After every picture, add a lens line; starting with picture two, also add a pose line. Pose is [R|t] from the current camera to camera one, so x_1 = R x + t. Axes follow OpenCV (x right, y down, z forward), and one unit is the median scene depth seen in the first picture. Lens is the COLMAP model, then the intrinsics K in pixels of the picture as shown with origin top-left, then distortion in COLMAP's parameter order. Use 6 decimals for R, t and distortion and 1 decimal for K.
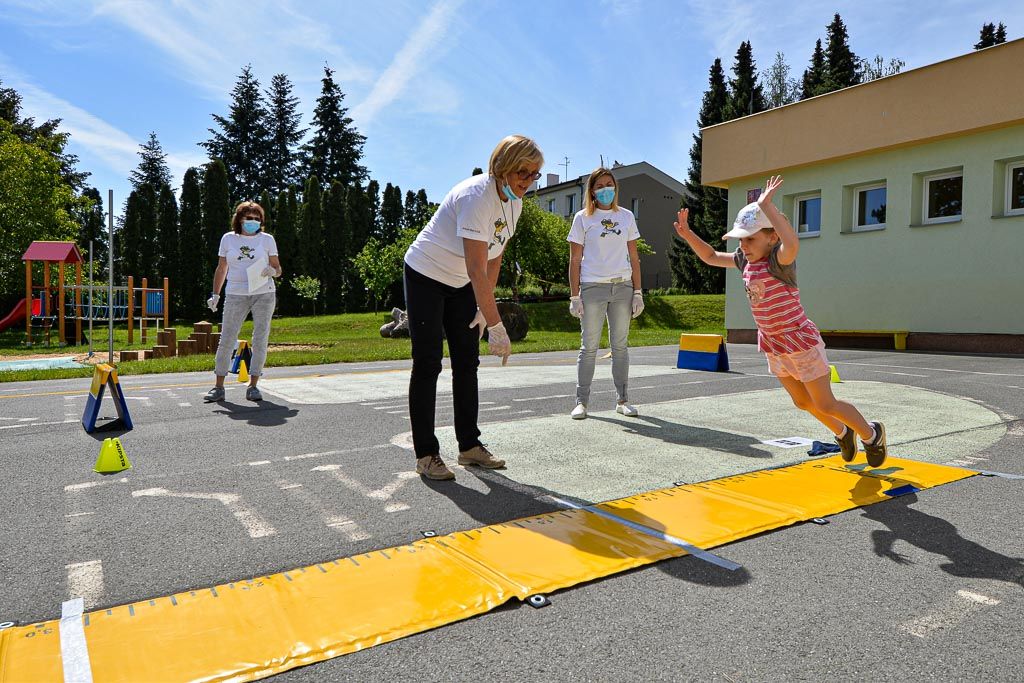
lens RADIAL K [[703.7, 0, 513.3], [0, 703.7, 339.6], [0, 0, 1]] dist [0.016190, -0.027647]
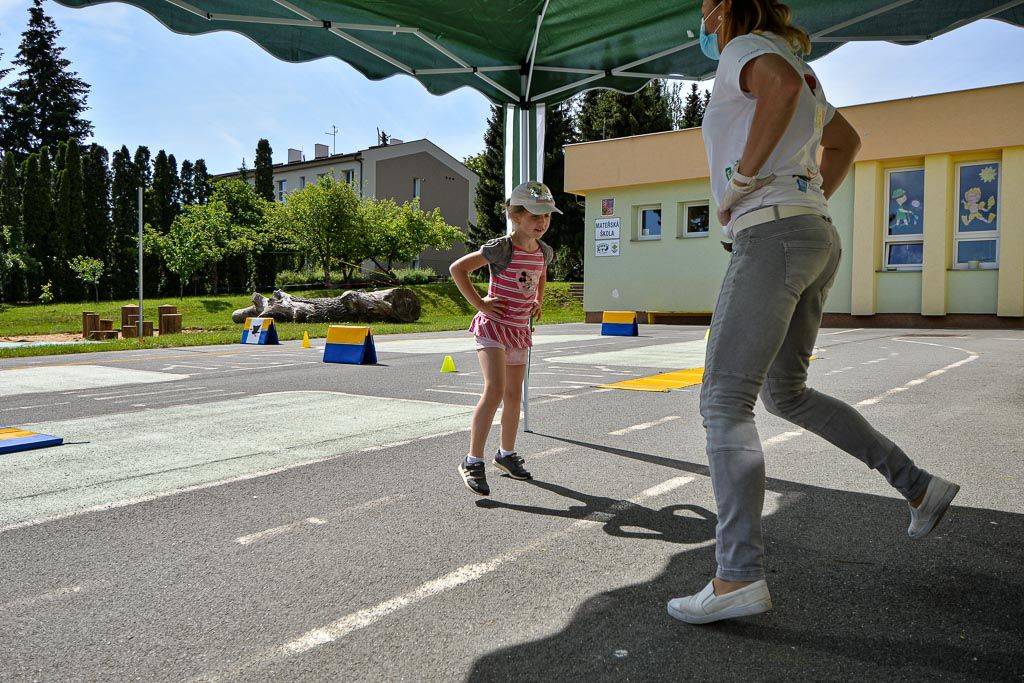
lens RADIAL K [[824.3, 0, 510.4], [0, 824.3, 341.3], [0, 0, 1]] dist [0.016543, -0.029867]
pose [[0.944505, -0.013124, 0.328236, -0.069859], [0.009826, 0.999883, 0.011703, 0.004456], [-0.328351, -0.007828, 0.944523, -0.072806]]
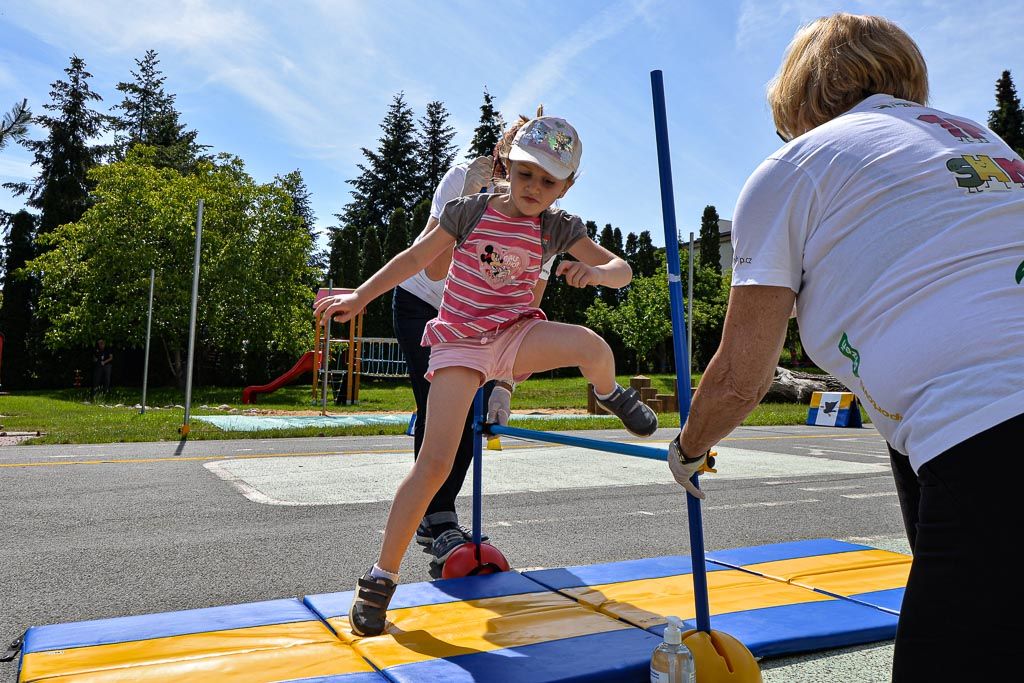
lens RADIAL K [[881.4, 0, 498.5], [0, 881.4, 329.2], [0, 0, 1]] dist [0.016286, -0.029939]
pose [[0.990553, 0.011512, -0.136648, -0.104508], [-0.025120, 0.994842, -0.098277, 0.006797], [0.134811, 0.100781, 0.985733, -0.031611]]
